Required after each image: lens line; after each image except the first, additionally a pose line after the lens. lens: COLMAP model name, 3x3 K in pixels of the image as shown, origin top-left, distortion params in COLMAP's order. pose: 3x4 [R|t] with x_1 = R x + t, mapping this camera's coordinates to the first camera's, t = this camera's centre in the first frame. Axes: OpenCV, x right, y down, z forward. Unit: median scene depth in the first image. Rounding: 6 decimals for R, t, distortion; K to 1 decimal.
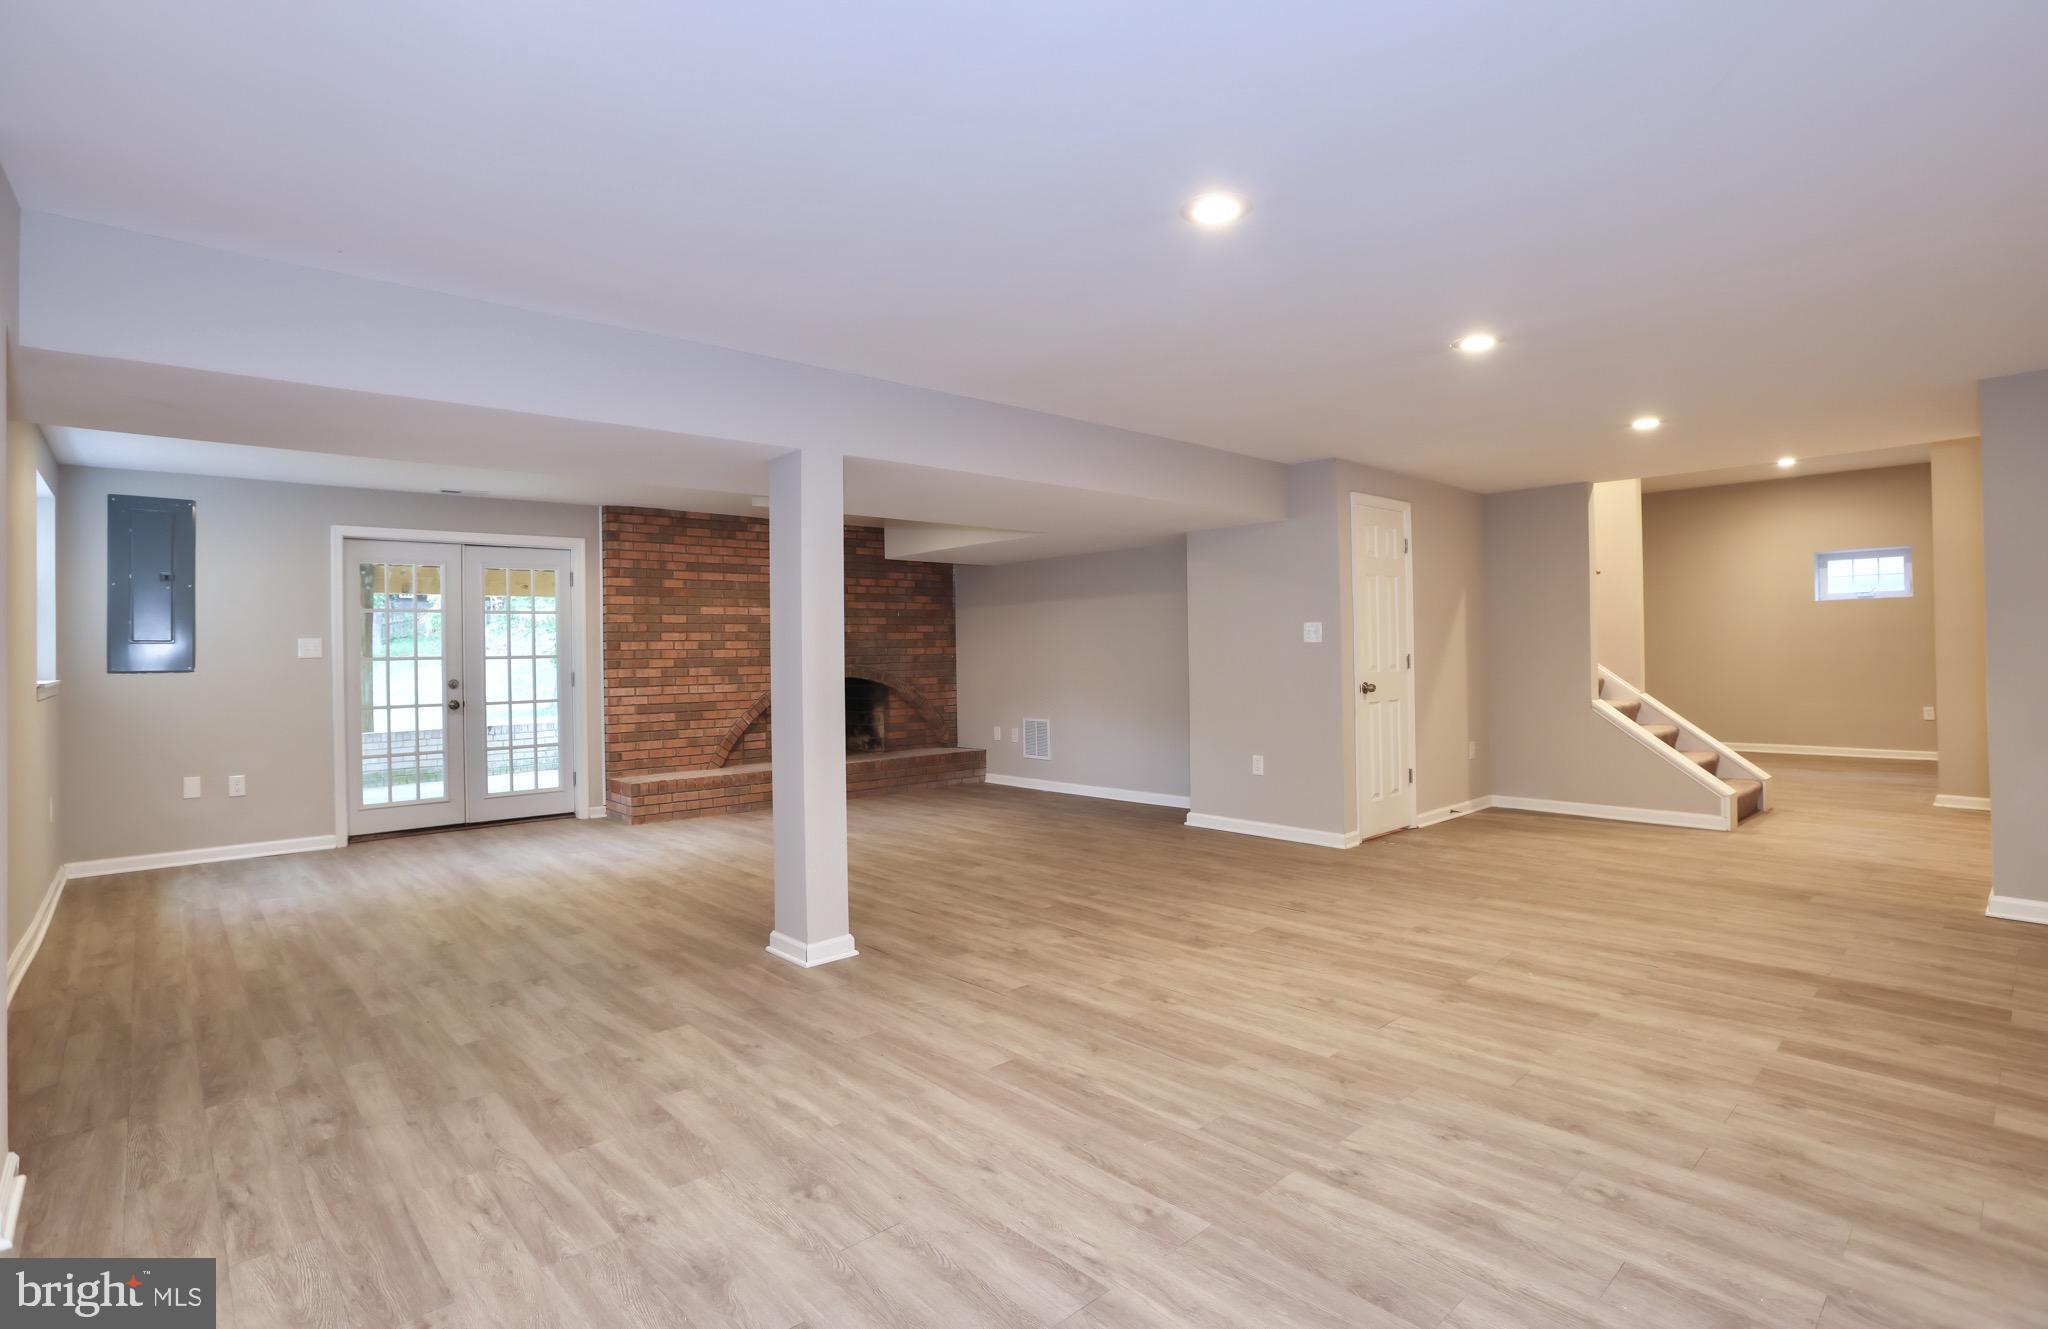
lens RADIAL K [[974.7, 0, 1004.8], [0, 974.7, 664.2], [0, 0, 1]] dist [-0.084460, 0.048972]
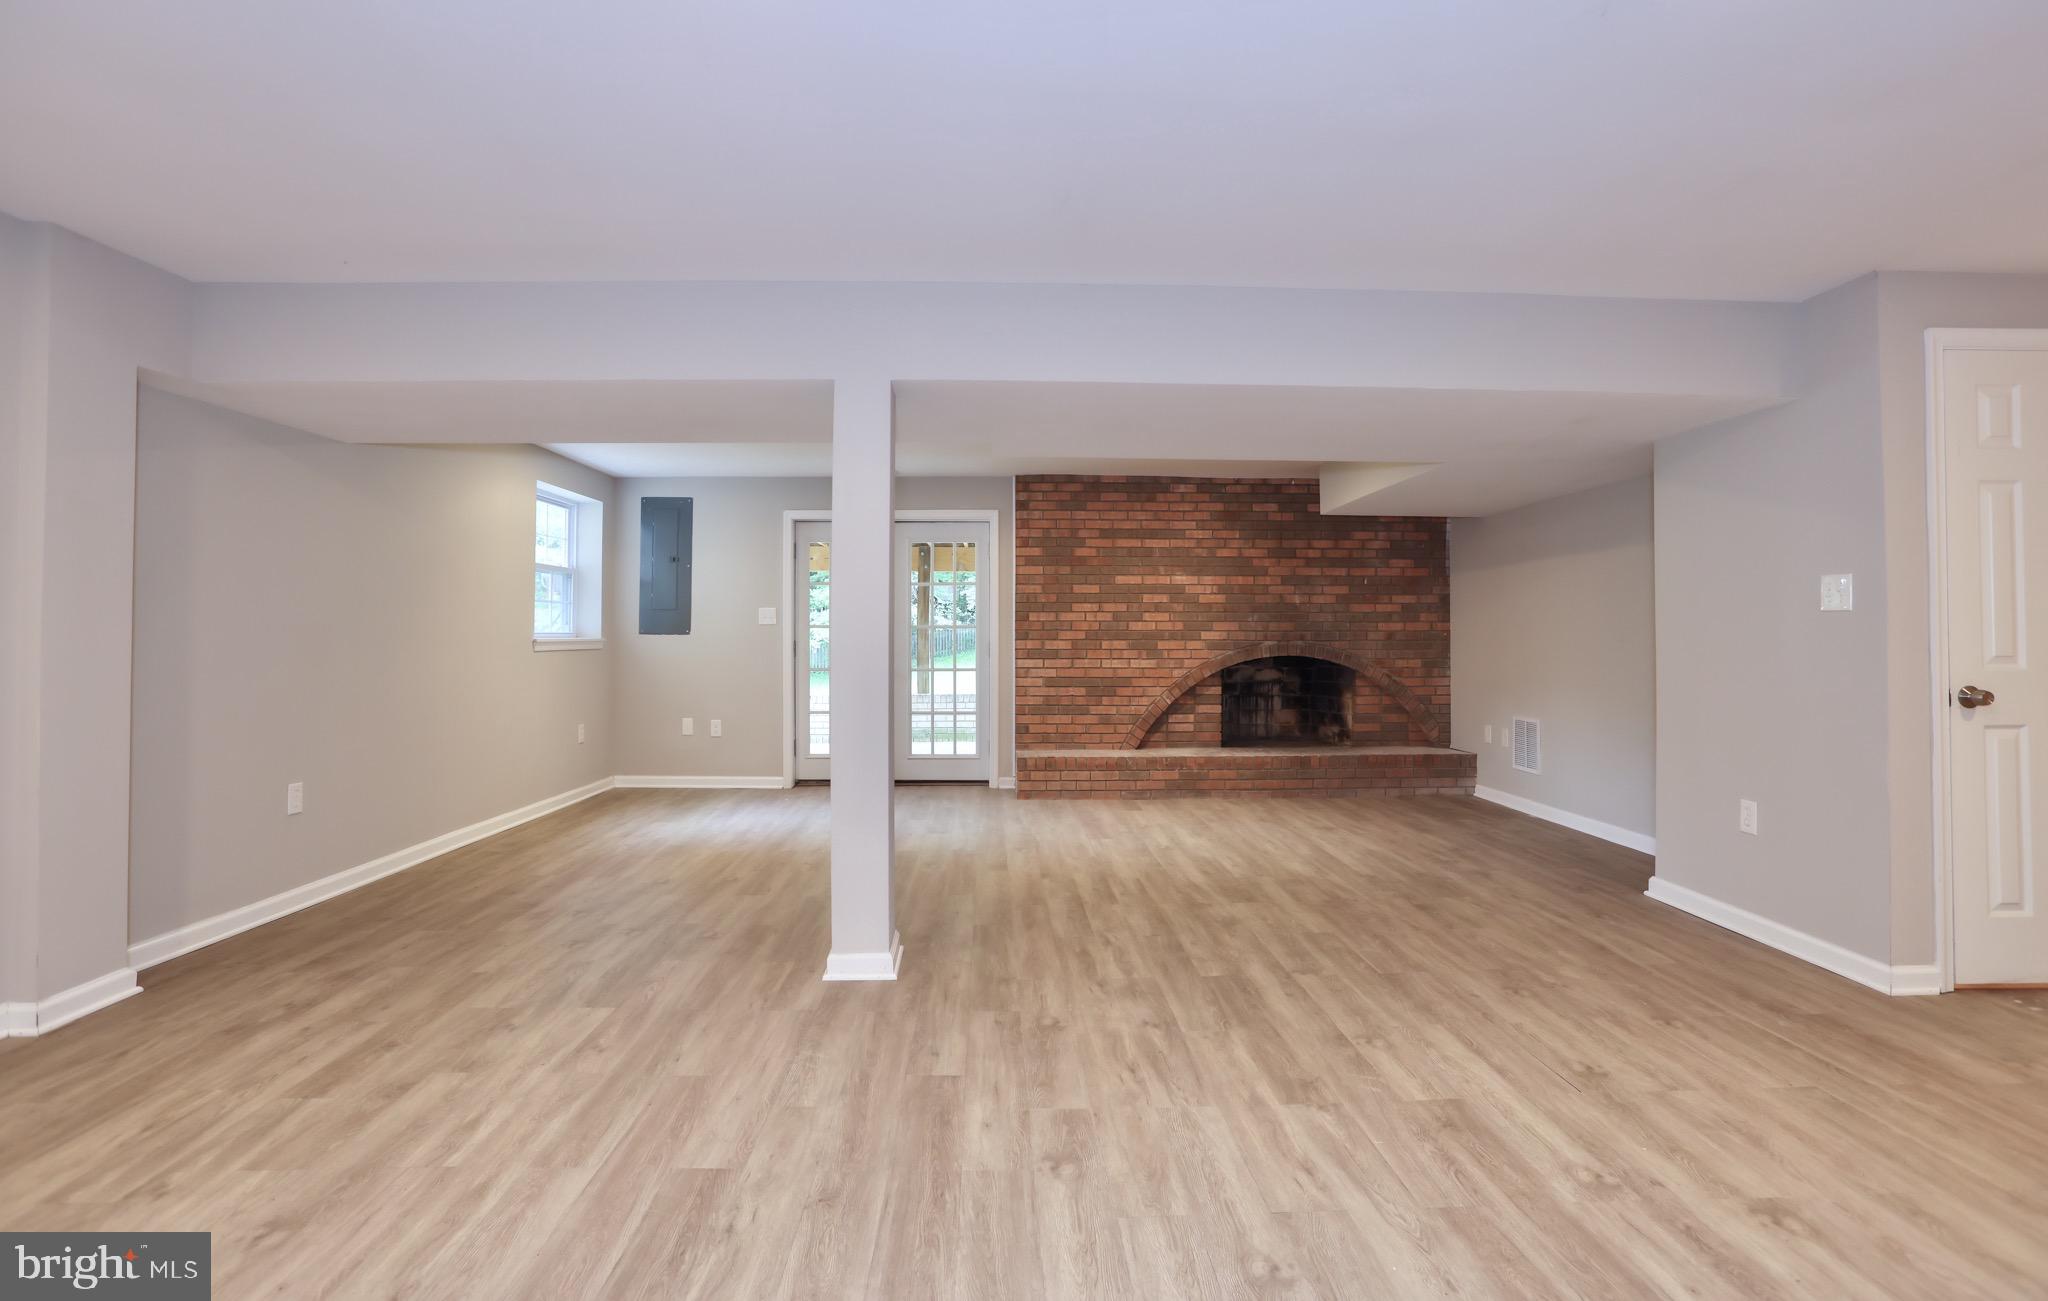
lens RADIAL K [[983.4, 0, 1018.3], [0, 983.4, 642.6], [0, 0, 1]] dist [-0.076766, 0.036623]
pose [[0.771390, 0.018847, -0.636084, 0.265379], [-0.020290, 0.999782, 0.005017, 0.003072], [0.636039, 0.009036, 0.771604, 0.244808]]
